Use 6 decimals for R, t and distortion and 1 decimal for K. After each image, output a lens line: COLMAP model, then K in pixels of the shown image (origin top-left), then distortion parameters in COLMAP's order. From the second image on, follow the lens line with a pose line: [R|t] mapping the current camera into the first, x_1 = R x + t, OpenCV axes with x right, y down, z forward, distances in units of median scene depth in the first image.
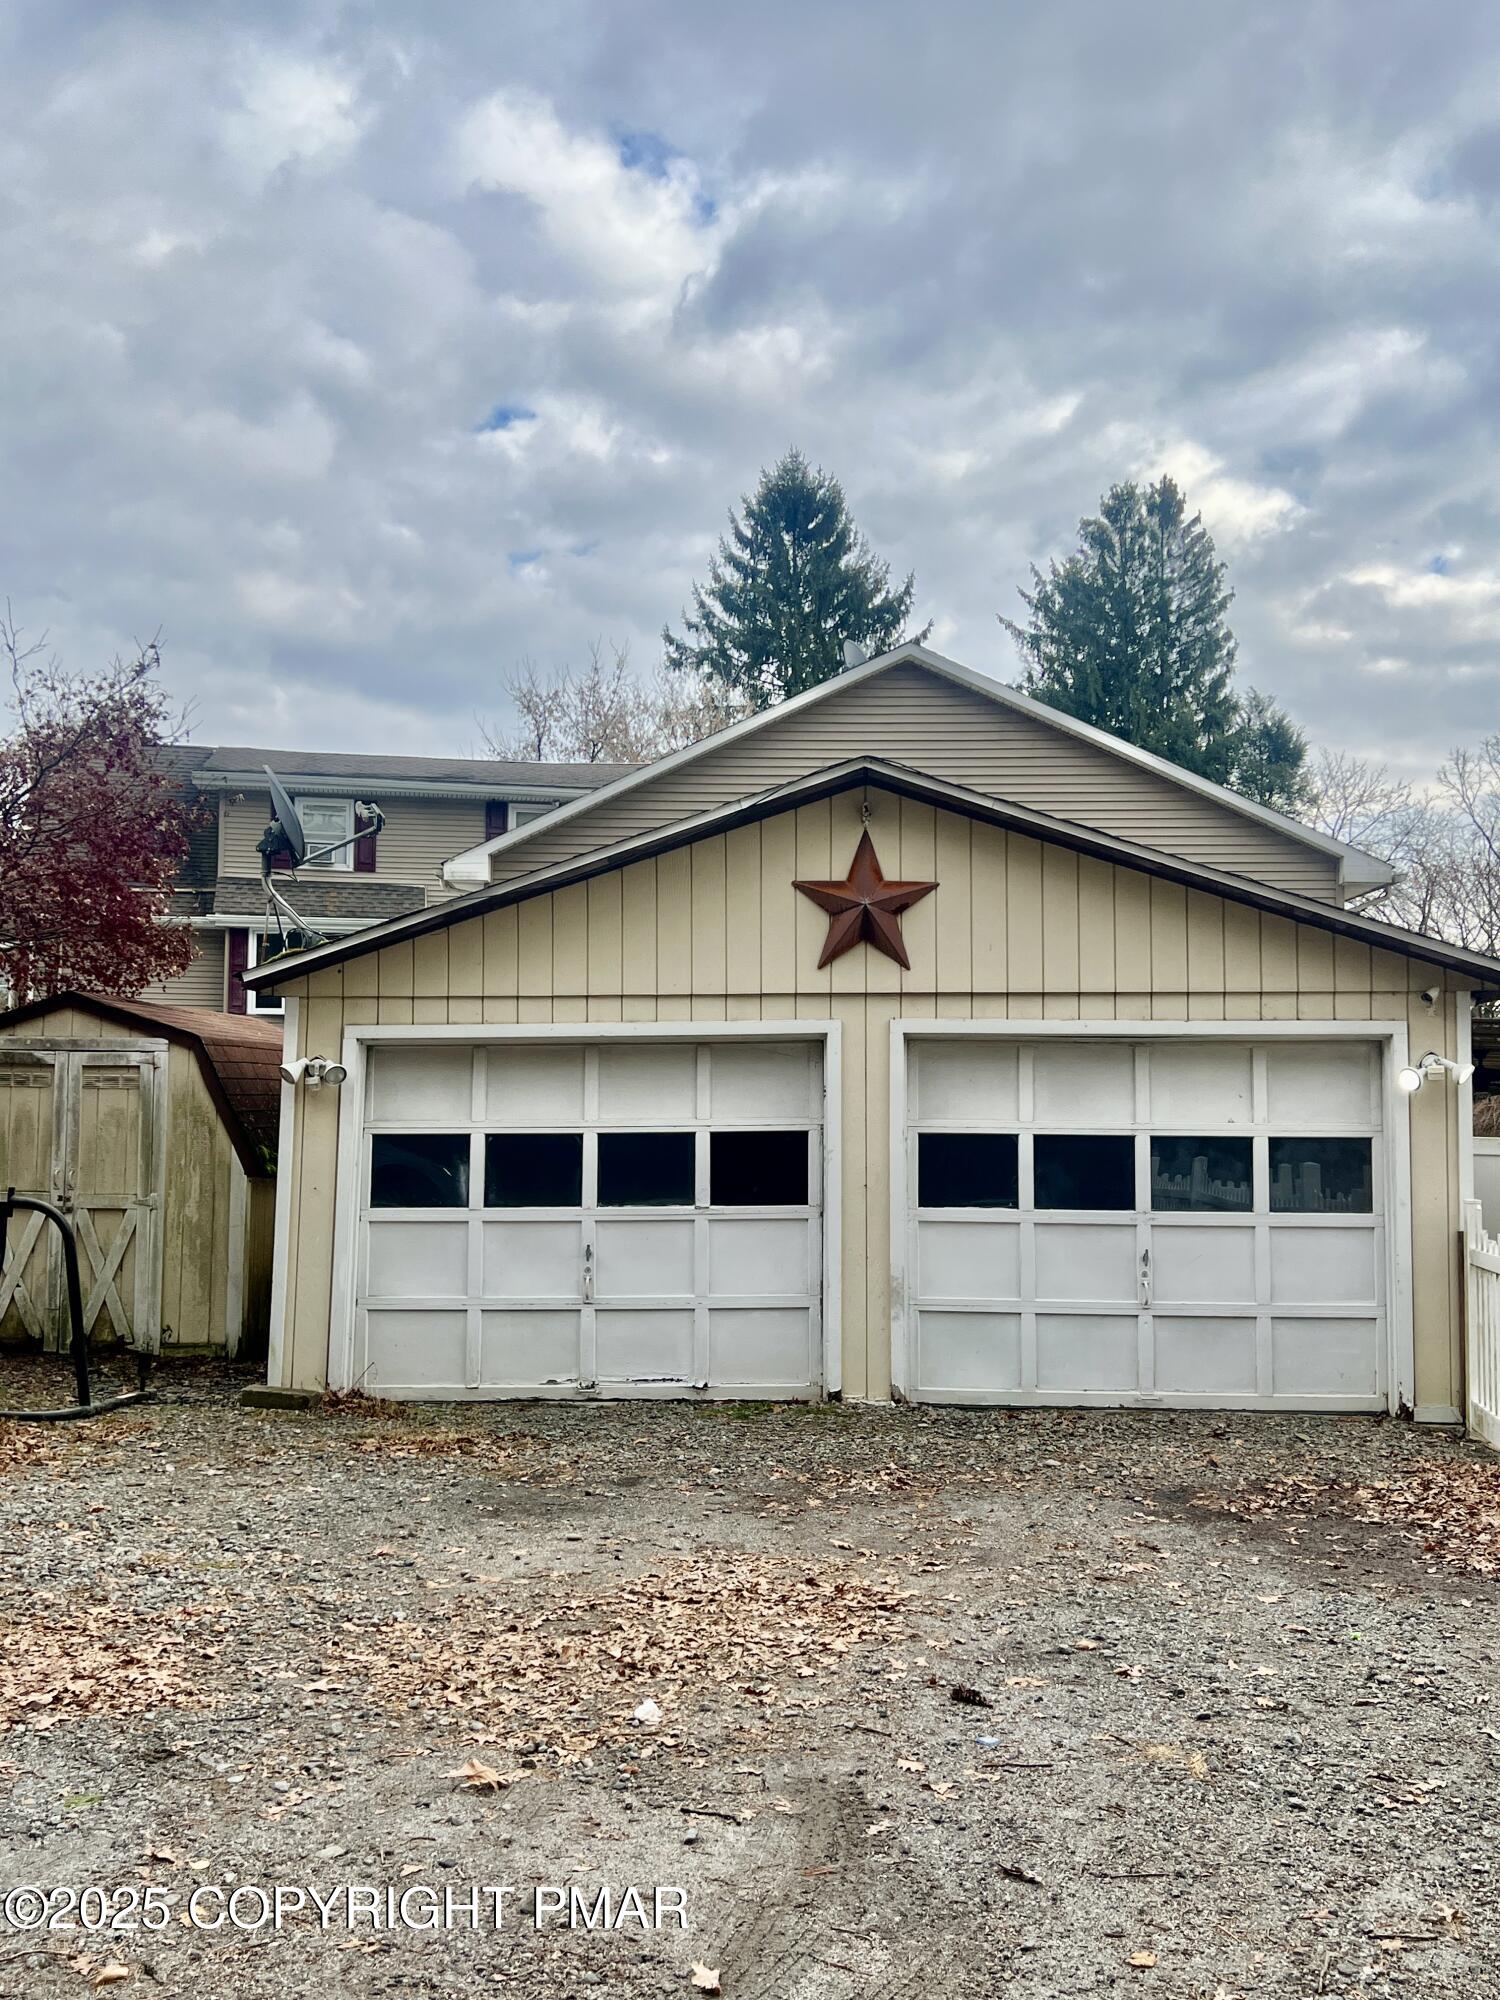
lens RADIAL K [[1740.1, 0, 750.0], [0, 1740.1, 1000.0], [0, 0, 1]] dist [0.070905, -0.009316]
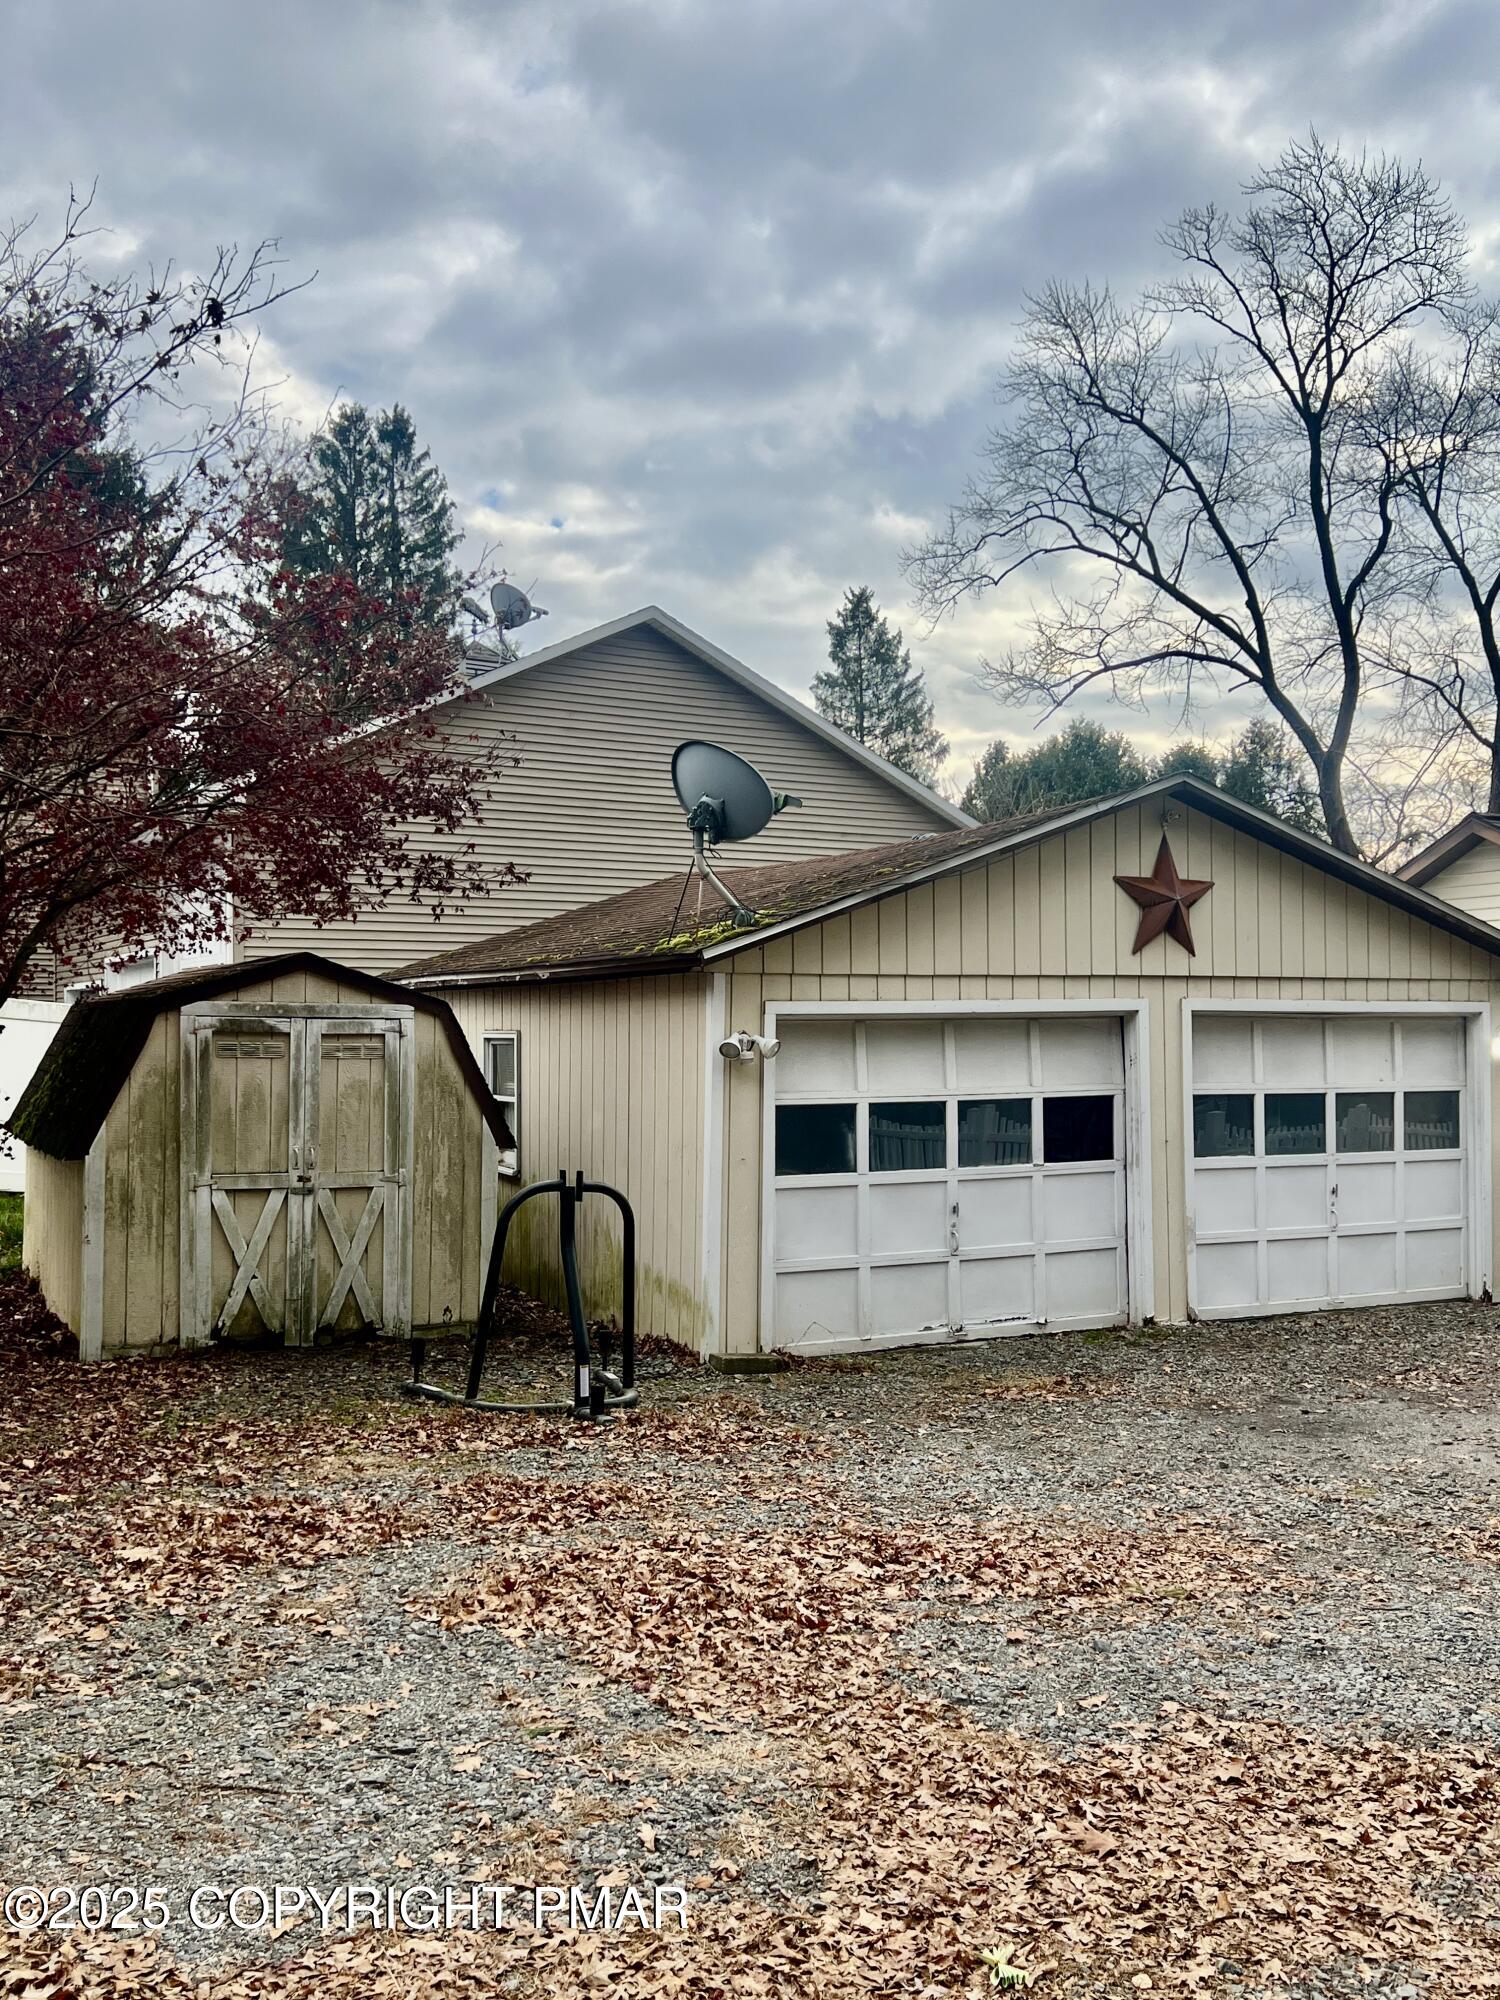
lens RADIAL K [[1740.1, 0, 750.0], [0, 1740.1, 1000.0], [0, 0, 1]] dist [0.070905, -0.009316]
pose [[0.878557, 0.004561, 0.477615, -0.729898], [-0.025547, 0.998972, 0.037454, -0.024225], [-0.476953, -0.045107, 0.877771, 0.106455]]
